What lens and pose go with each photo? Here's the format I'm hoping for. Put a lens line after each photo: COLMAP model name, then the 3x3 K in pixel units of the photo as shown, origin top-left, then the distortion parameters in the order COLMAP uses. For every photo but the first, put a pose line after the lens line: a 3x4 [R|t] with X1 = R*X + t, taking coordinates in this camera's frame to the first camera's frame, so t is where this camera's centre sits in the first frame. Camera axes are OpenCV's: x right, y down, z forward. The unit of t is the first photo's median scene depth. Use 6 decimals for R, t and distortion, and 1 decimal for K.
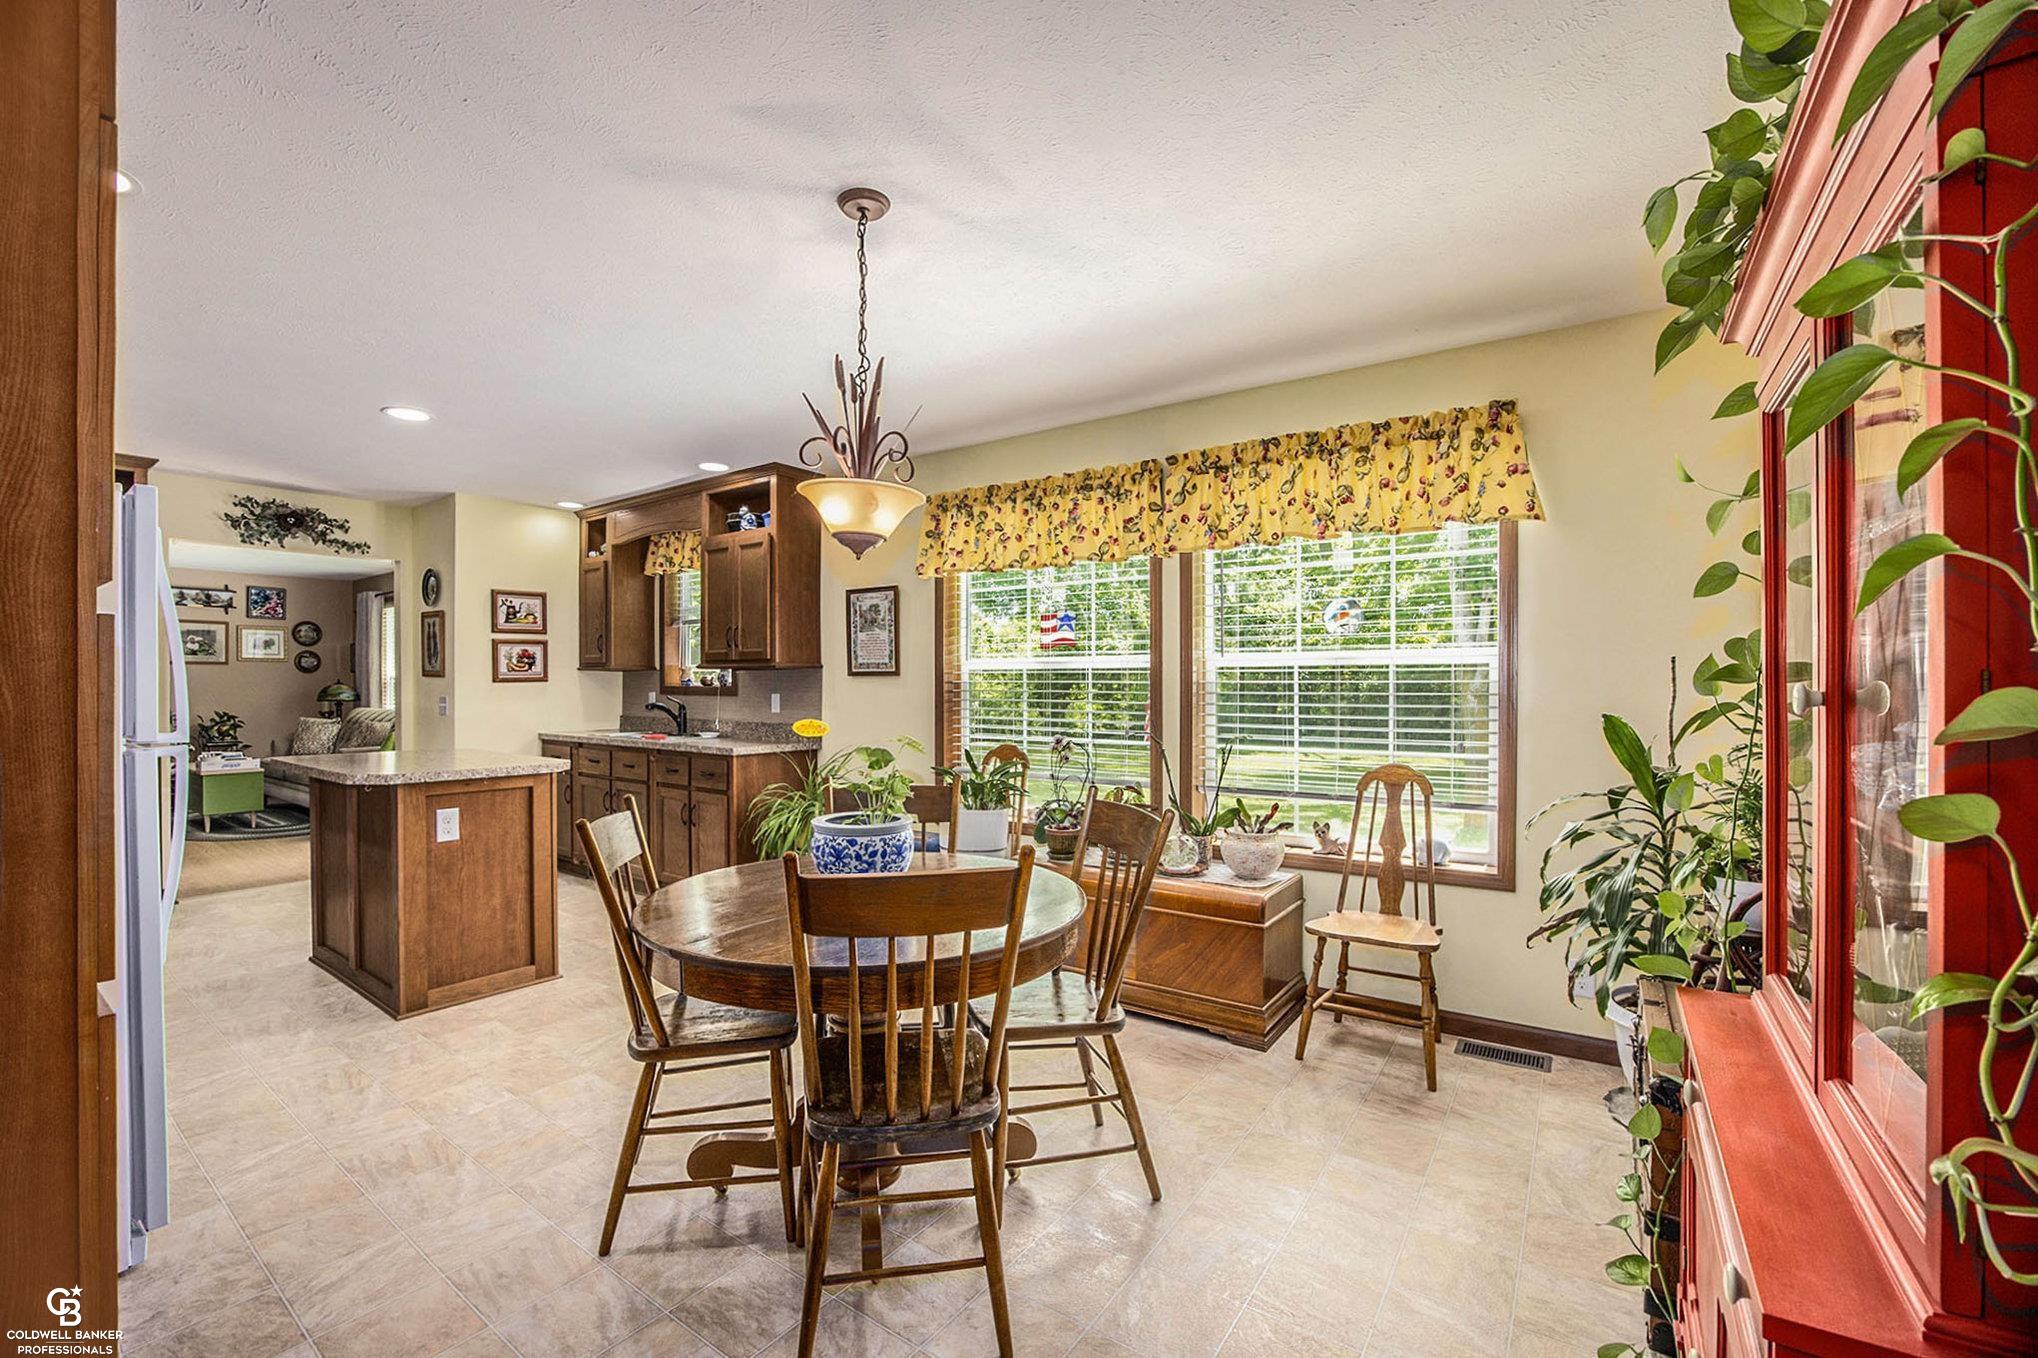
lens RADIAL K [[831.8, 0, 1016.3], [0, 831.8, 686.2], [0, 0, 1]] dist [-0.003551, -0.000132]
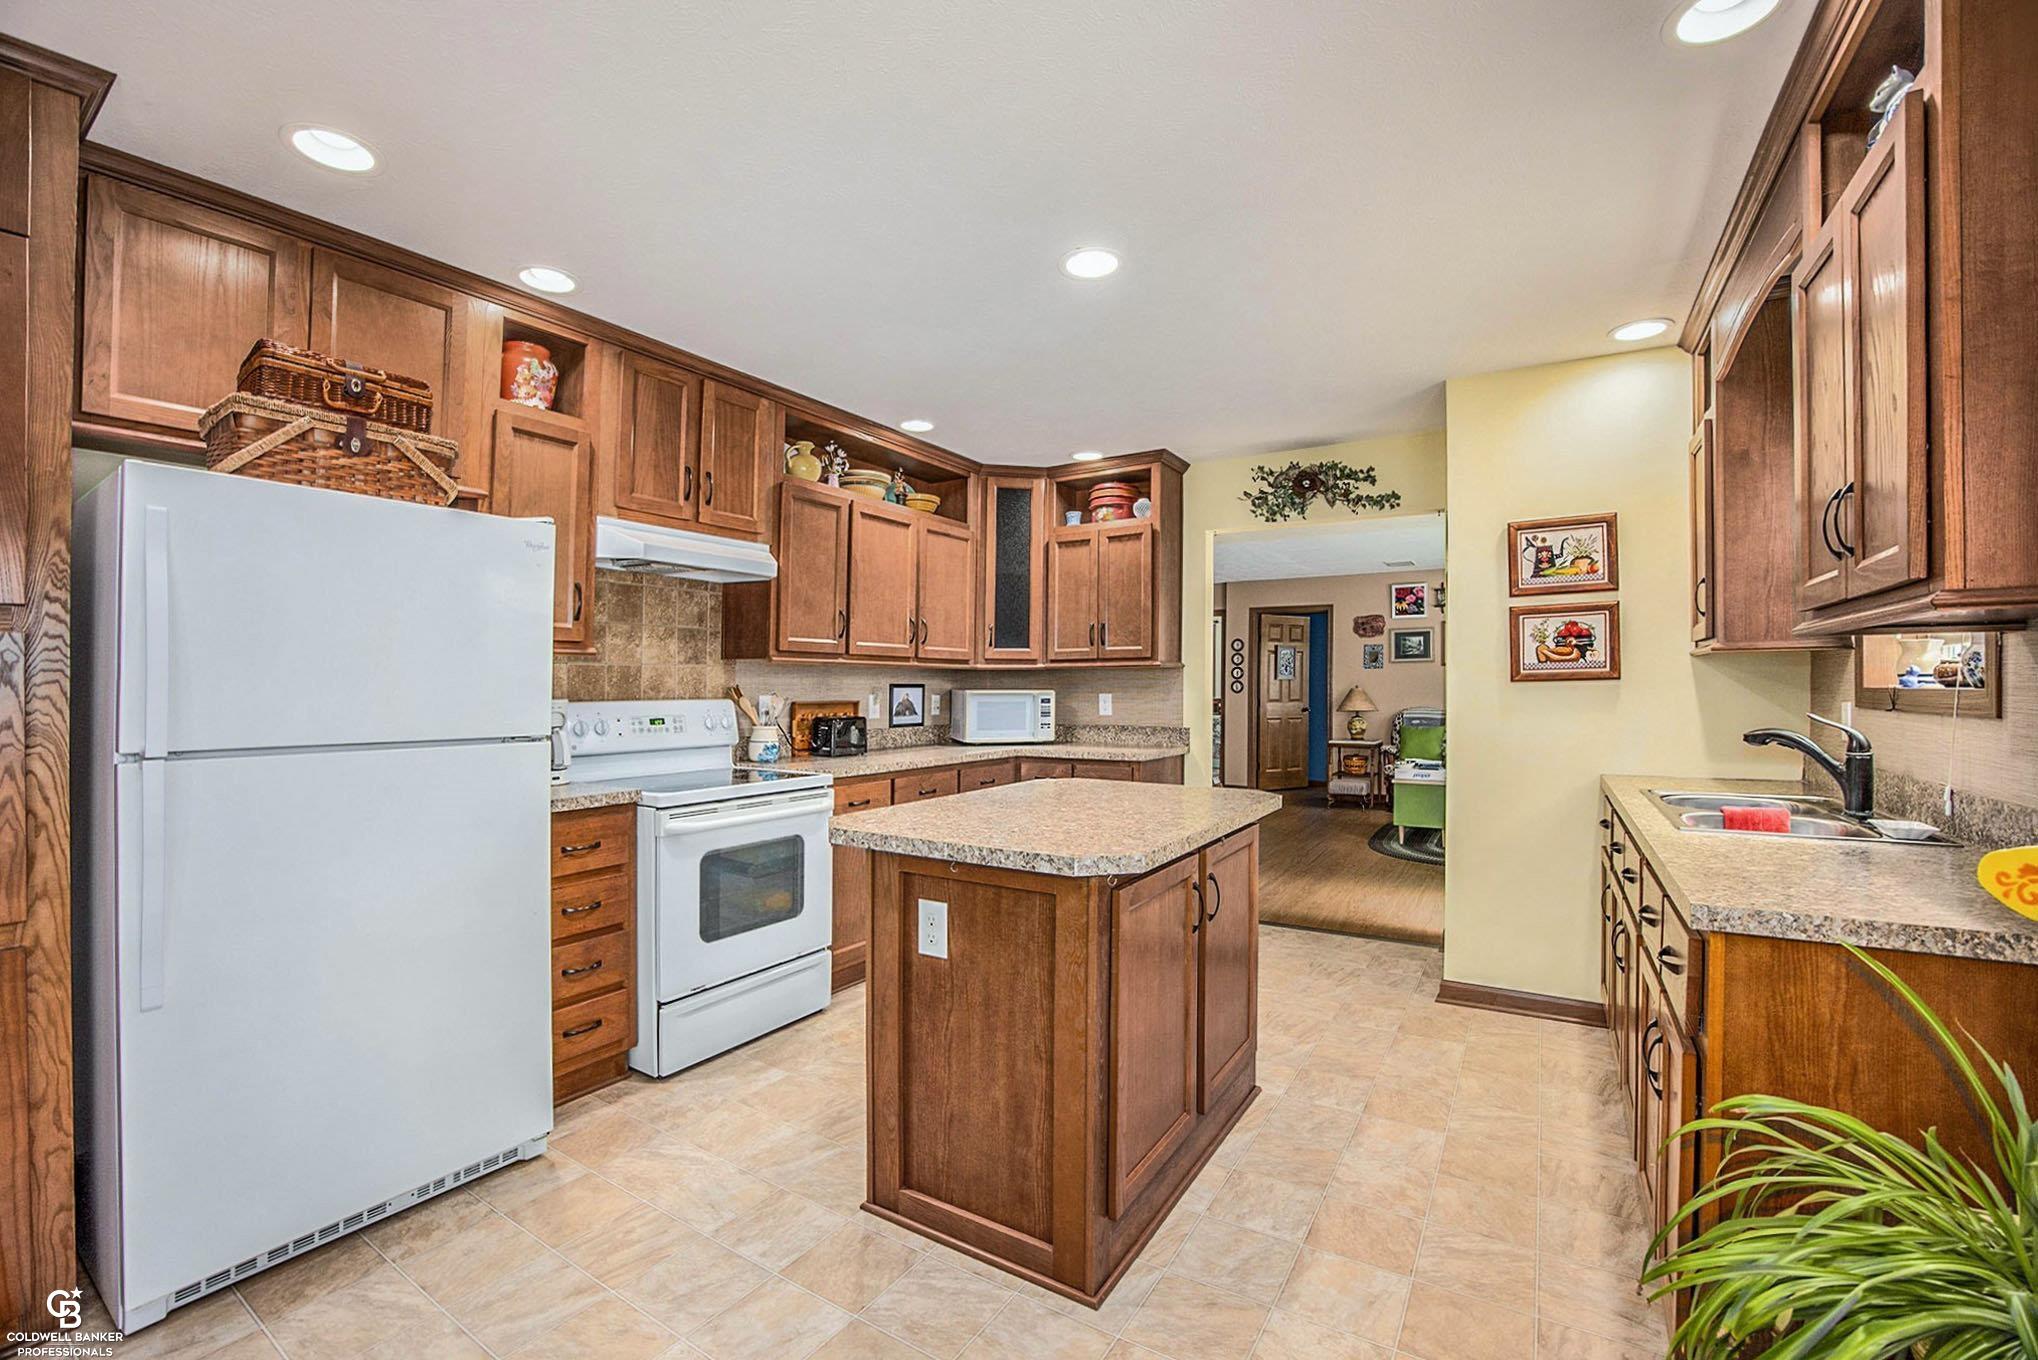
lens RADIAL K [[831.8, 0, 1016.2], [0, 831.8, 676.1], [0, 0, 1]] dist [-0.003551, -0.000132]
pose [[0.040060, 0.004456, -0.999187, -0.053501], [-0.000676, 0.999990, 0.004433, -0.010924], [0.999197, 0.000498, 0.040063, 0.640178]]
